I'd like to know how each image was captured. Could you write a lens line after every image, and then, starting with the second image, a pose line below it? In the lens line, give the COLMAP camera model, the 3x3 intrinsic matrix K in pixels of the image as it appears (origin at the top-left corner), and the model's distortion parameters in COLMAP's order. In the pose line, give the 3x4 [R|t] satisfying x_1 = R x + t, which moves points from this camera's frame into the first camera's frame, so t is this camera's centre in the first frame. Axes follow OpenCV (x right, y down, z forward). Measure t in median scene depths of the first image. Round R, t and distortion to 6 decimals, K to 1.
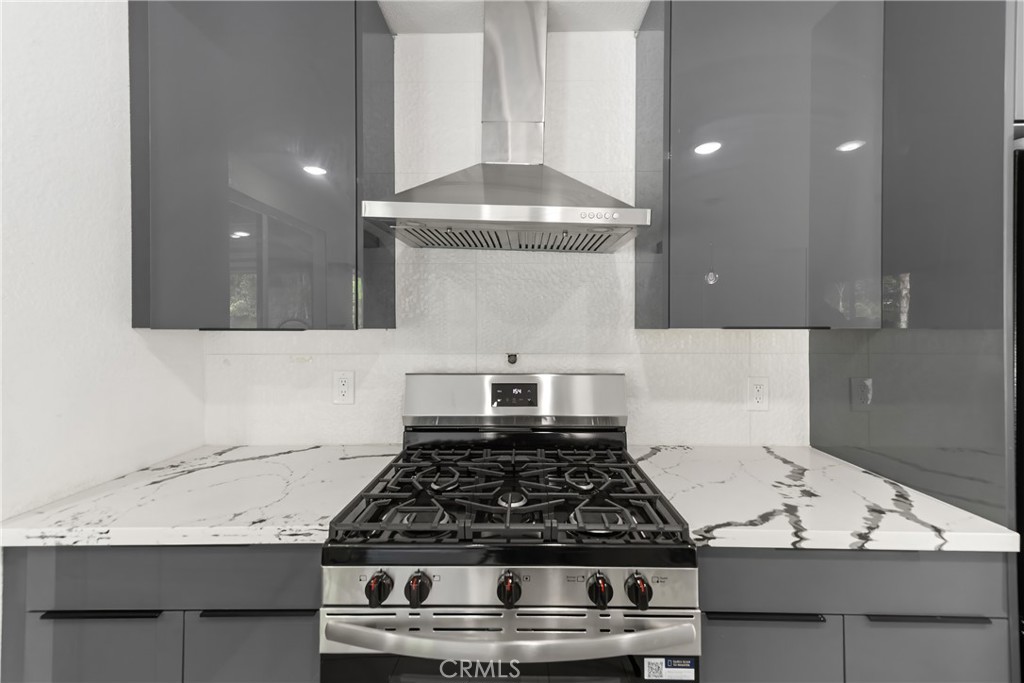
lens RADIAL K [[422.1, 0, 520.2], [0, 422.1, 326.9], [0, 0, 1]] dist [0.011549, 0.000343]
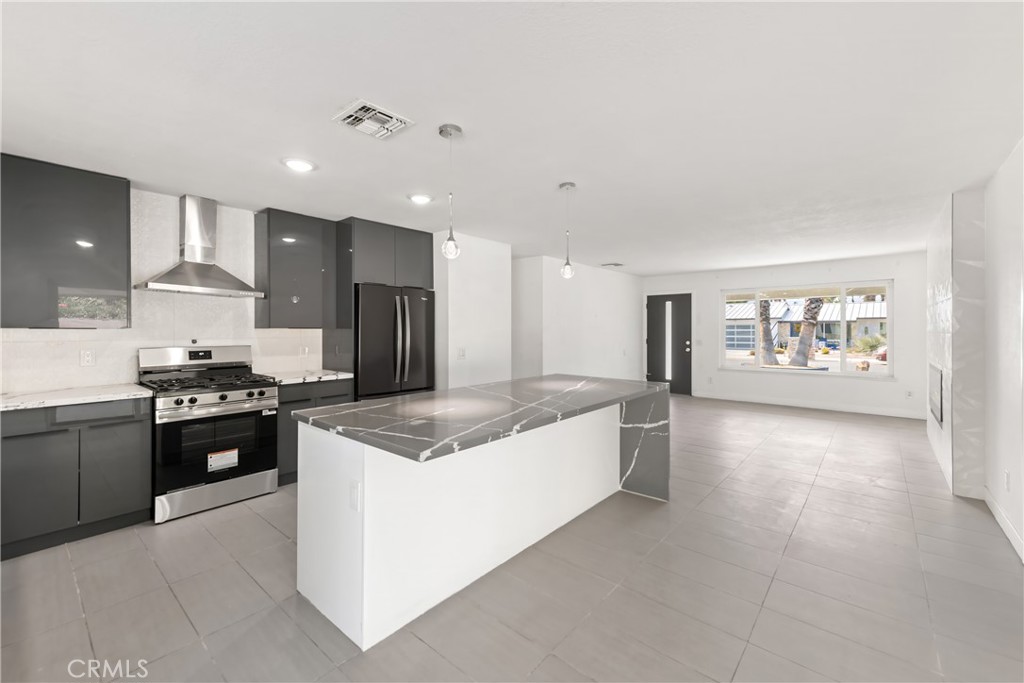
lens RADIAL K [[422.1, 0, 520.7], [0, 422.1, 332.2], [0, 0, 1]] dist [0.011549, 0.000343]
pose [[0.642572, -0.006599, 0.766197, -0.781484], [-0.004103, 0.999919, 0.012053, -0.012940], [-0.766214, -0.010888, 0.642493, -2.226145]]
